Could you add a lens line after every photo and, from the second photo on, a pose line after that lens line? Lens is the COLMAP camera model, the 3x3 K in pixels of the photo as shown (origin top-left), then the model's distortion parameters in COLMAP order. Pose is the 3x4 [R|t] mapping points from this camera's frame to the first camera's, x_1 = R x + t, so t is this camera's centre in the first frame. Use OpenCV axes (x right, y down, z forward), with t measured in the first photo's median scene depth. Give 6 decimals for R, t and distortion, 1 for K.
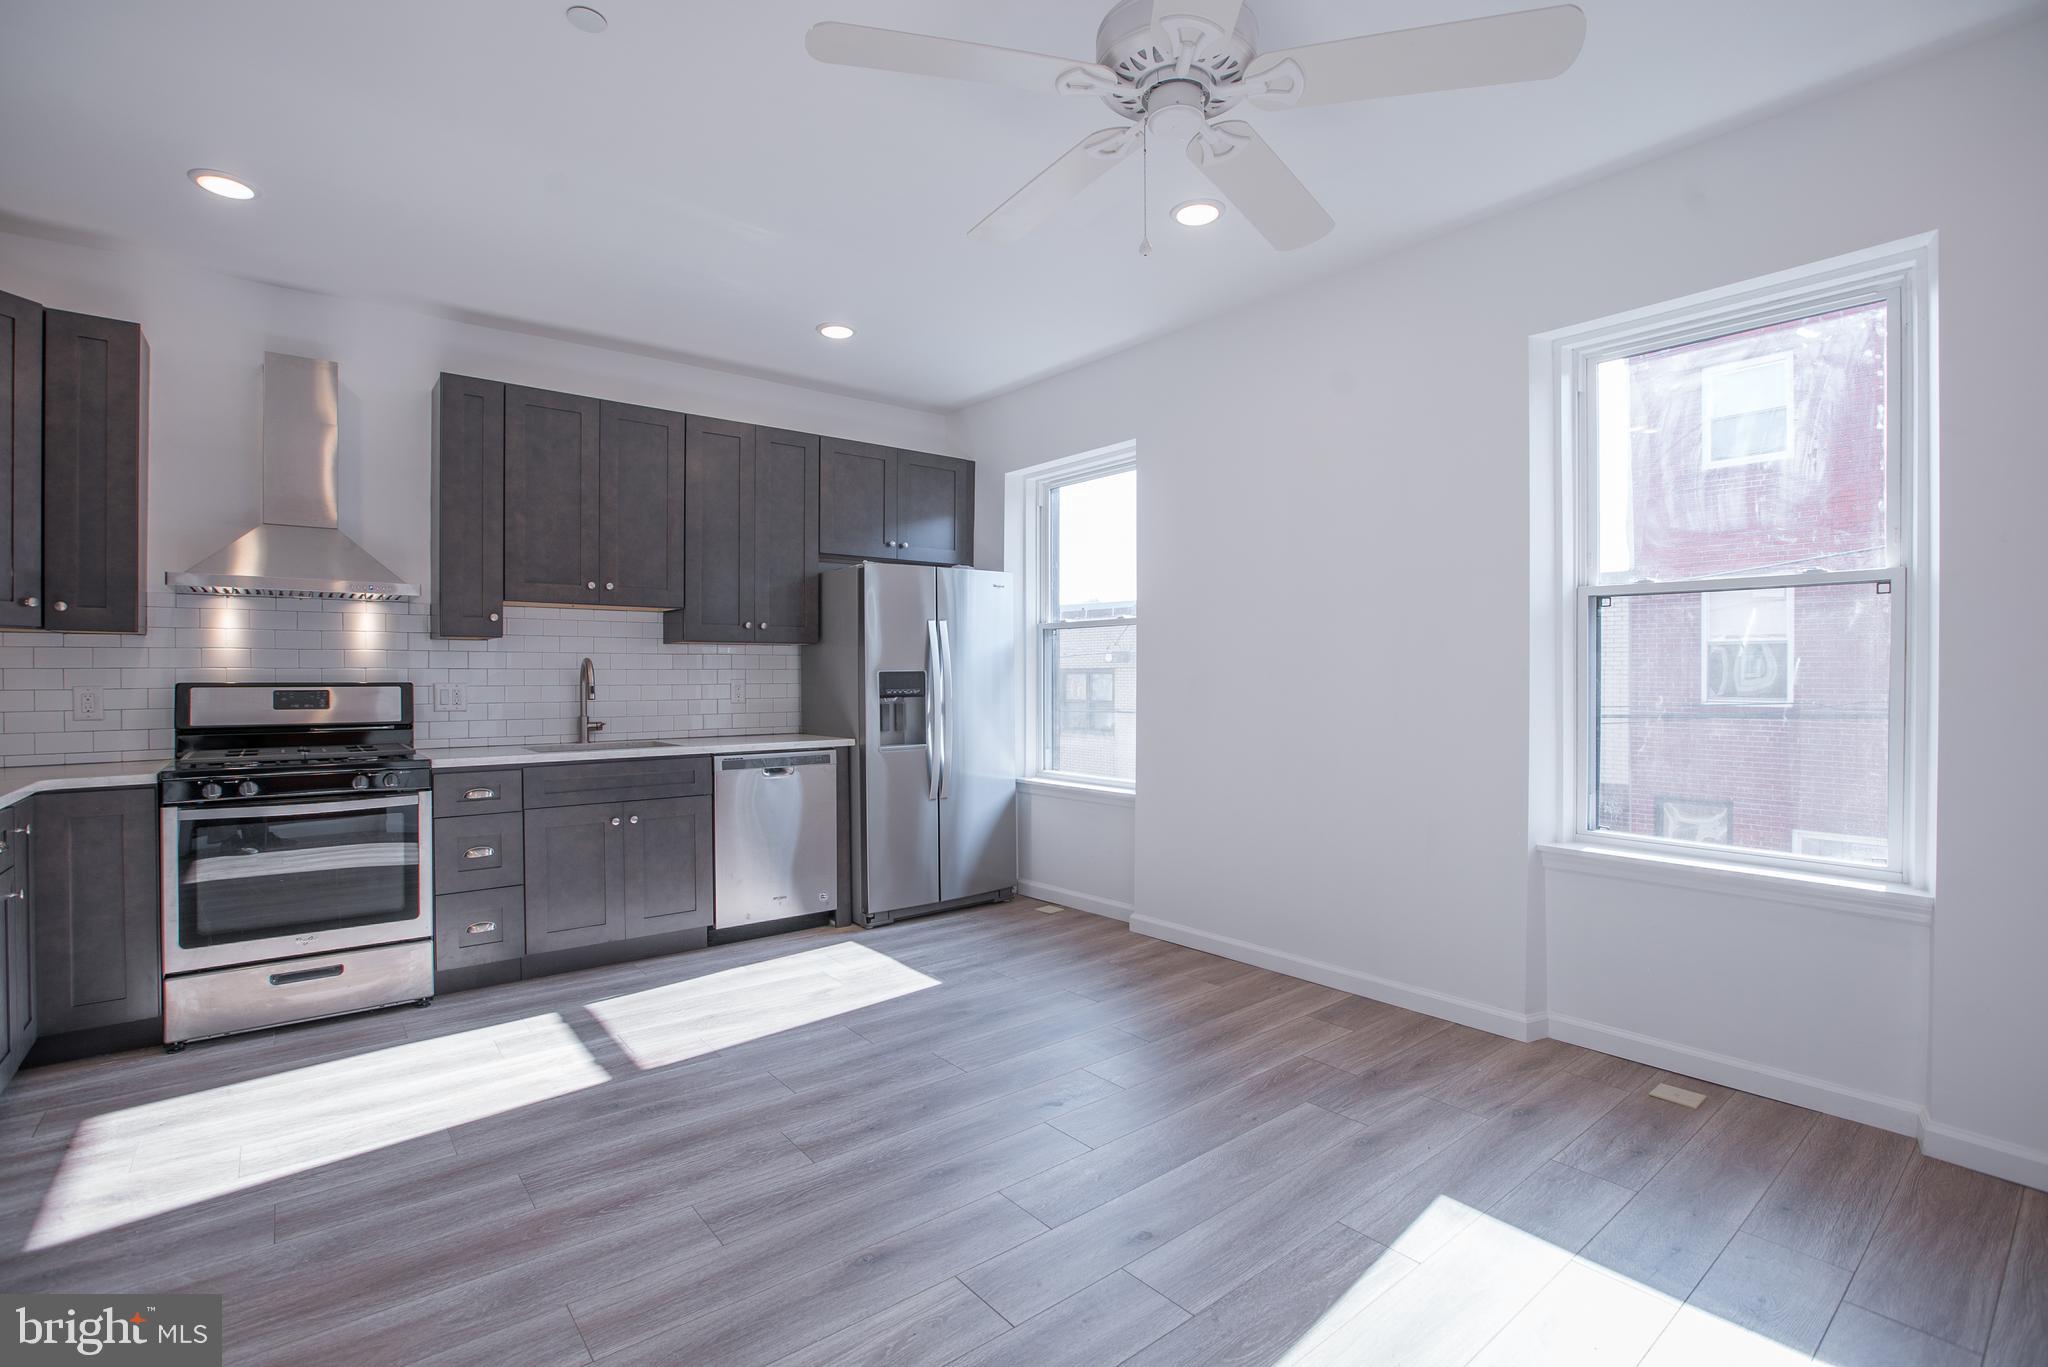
lens RADIAL K [[943.2, 0, 1021.4], [0, 943.2, 677.4], [0, 0, 1]] dist [-0.055406, 0.020909]
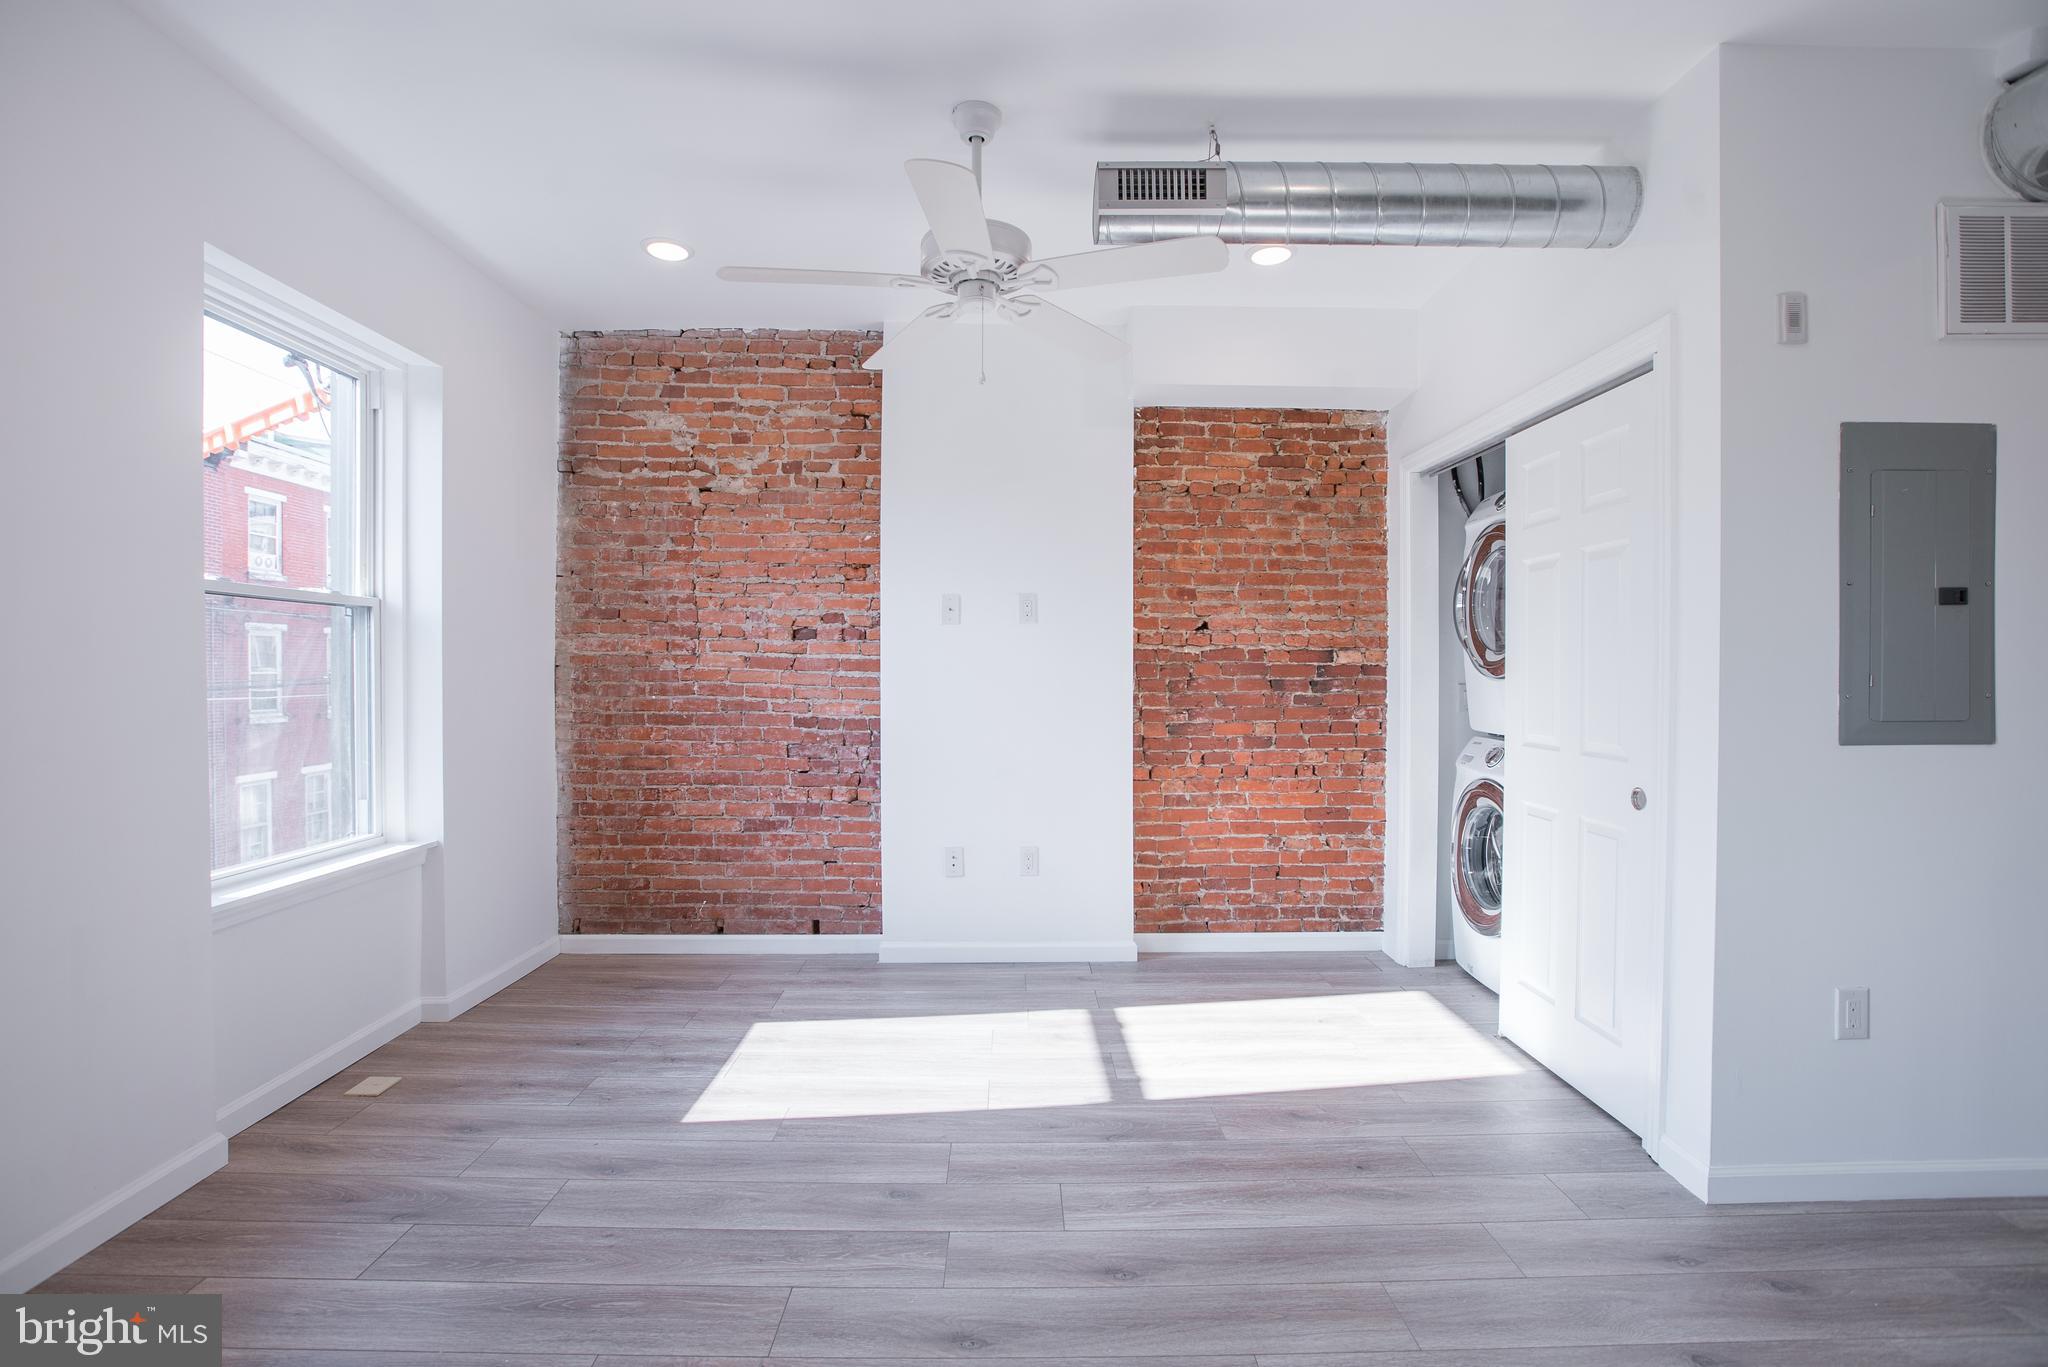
lens RADIAL K [[933.3, 0, 1024.0], [0, 933.3, 683.5], [0, 0, 1]] dist [-0.043162, 0.013753]
pose [[-0.791143, -0.010514, 0.611541, -0.373101], [0.001645, 0.999812, 0.019317, -0.016930], [-0.611629, 0.016289, -0.790977, 1.003787]]
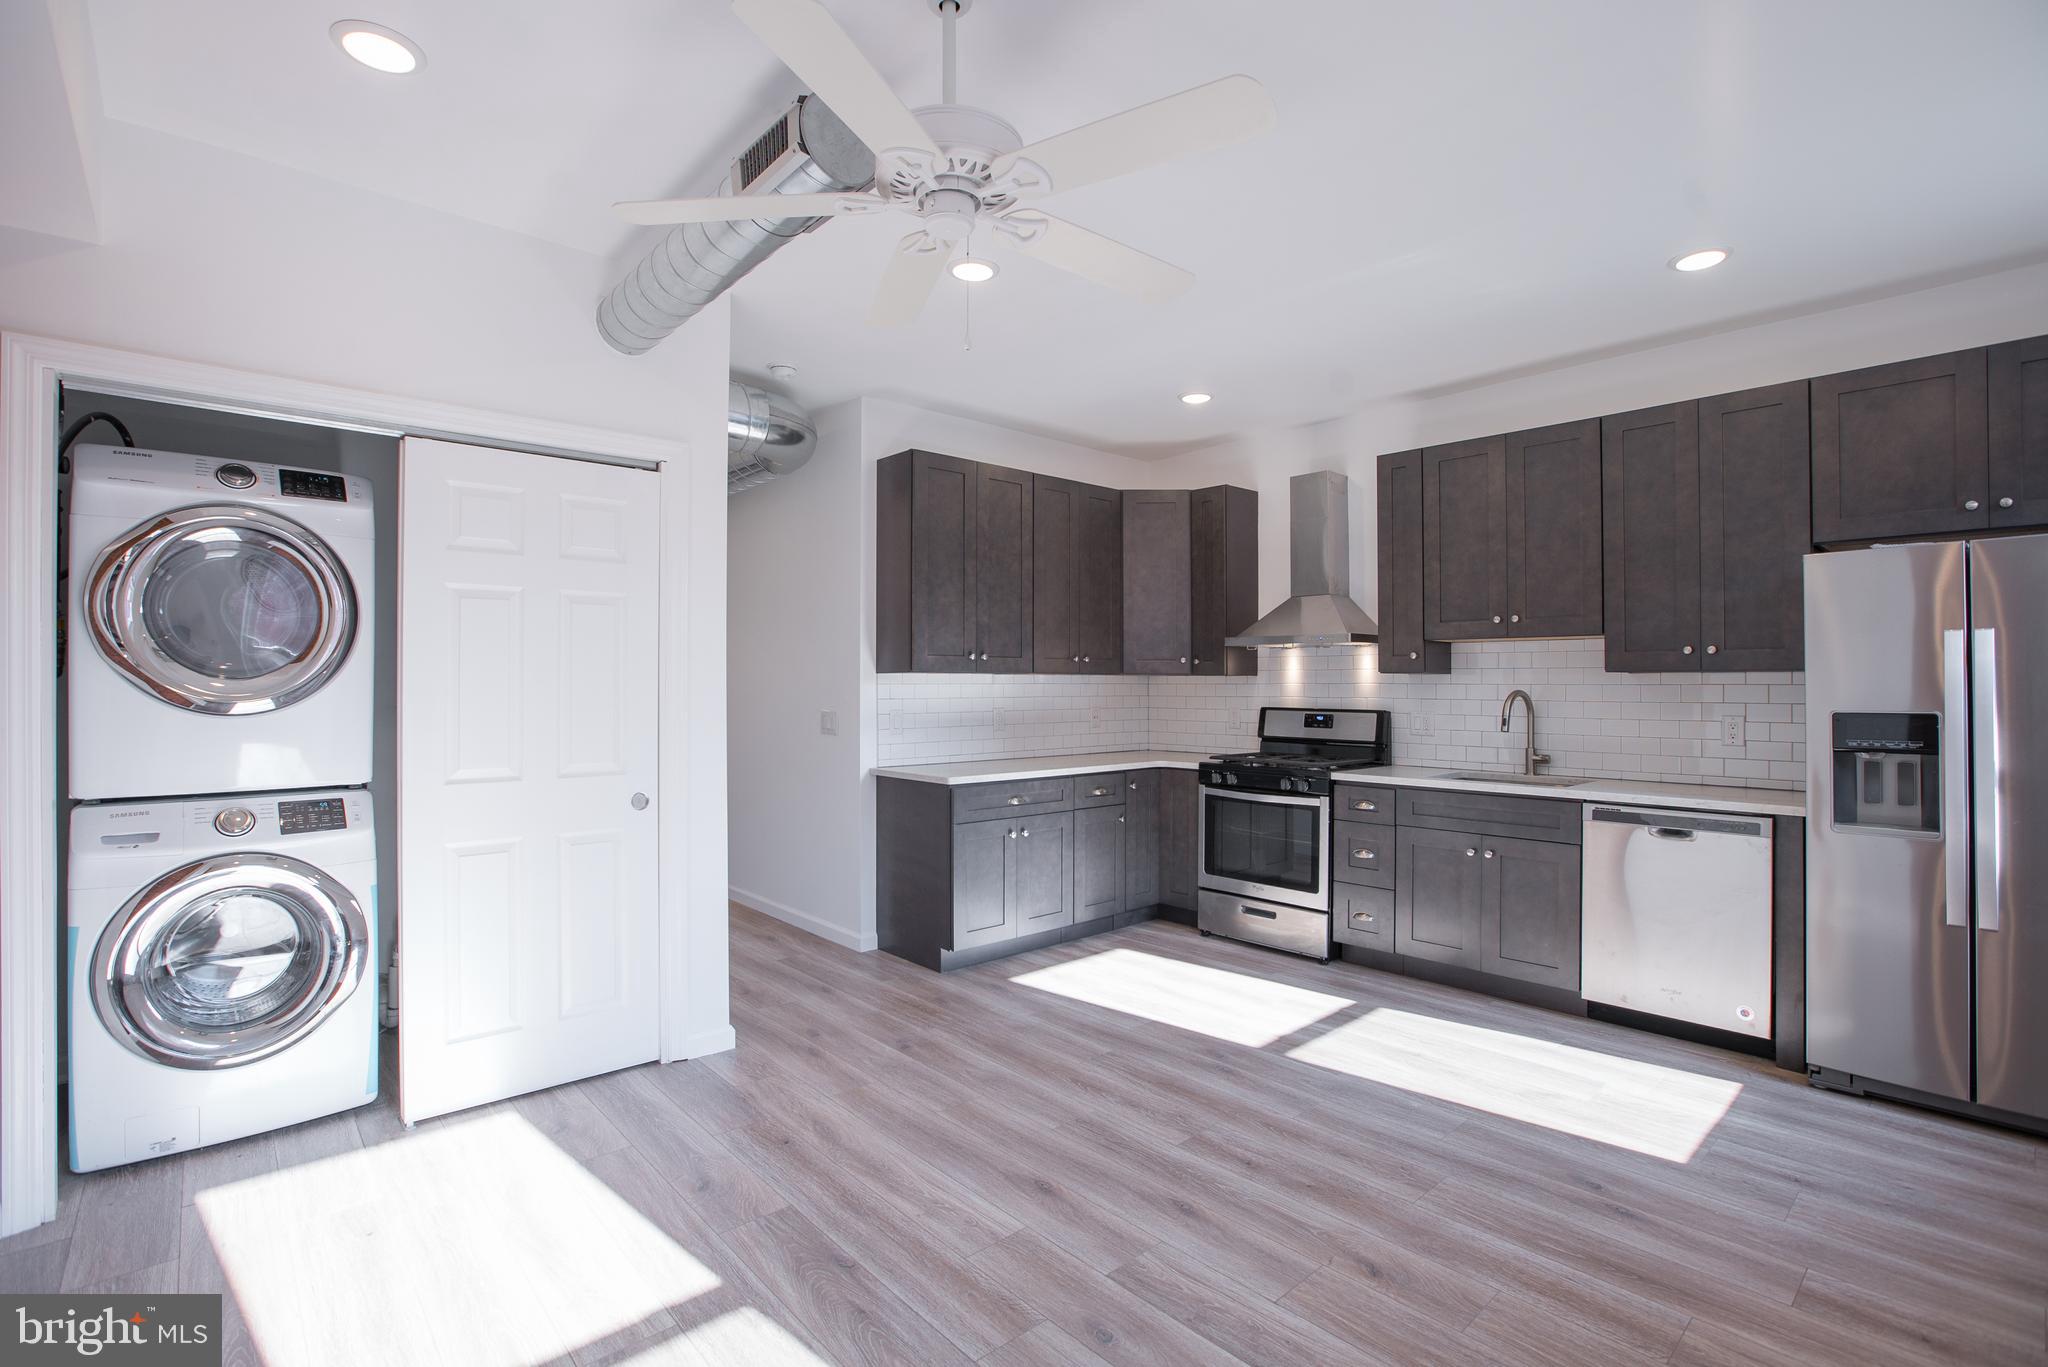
lens RADIAL K [[943.2, 0, 1021.4], [0, 943.2, 677.4], [0, 0, 1]] dist [-0.055406, 0.020909]
pose [[0.050549, -0.005699, -0.998705, 0.600656], [-0.004401, 0.999973, -0.005929, -0.030928], [0.998712, 0.004695, 0.050522, 0.490819]]
